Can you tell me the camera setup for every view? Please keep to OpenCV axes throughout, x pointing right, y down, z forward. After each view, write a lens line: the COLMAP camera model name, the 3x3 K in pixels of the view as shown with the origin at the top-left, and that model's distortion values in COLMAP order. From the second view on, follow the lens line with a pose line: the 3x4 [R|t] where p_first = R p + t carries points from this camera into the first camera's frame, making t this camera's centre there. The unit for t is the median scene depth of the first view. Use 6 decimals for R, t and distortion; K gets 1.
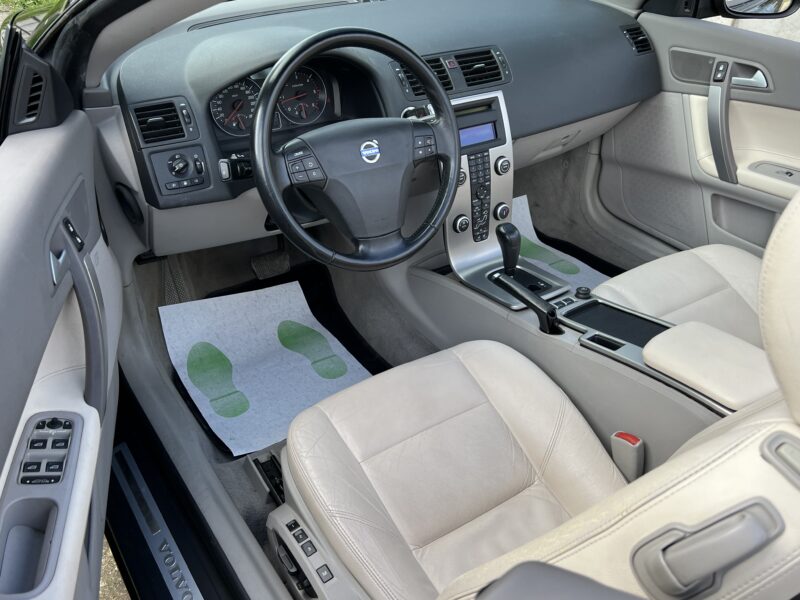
lens RADIAL K [[718.1, 0, 400.0], [0, 718.1, 300.0], [0, 0, 1]] dist [-0.011918, -0.012698]
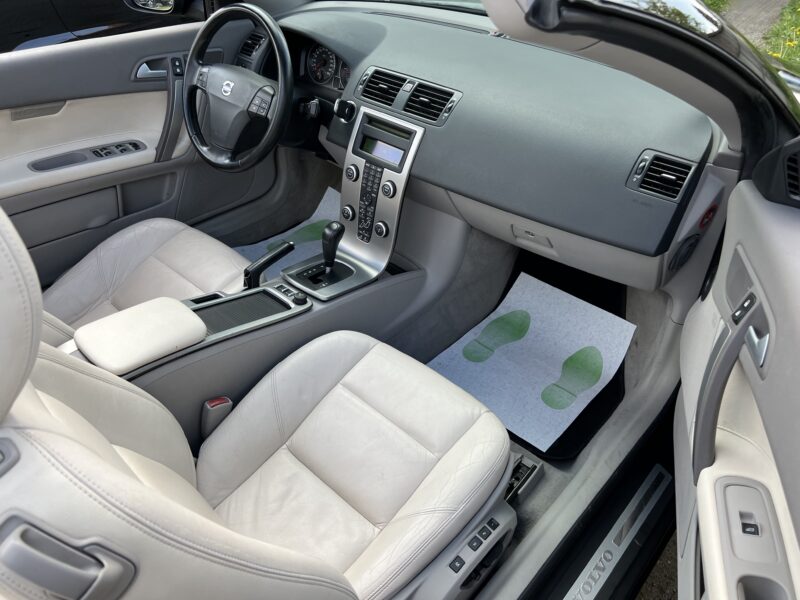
lens RADIAL K [[575.5, 0, 400.0], [0, 575.5, 300.0], [0, 0, 1]] dist [-0.001345, -0.000359]
pose [[0.235171, 0.566268, -0.789959, 0.937181], [-0.562908, 0.741924, 0.364258, -0.393344], [0.792357, 0.359012, 0.493235, 0.652259]]
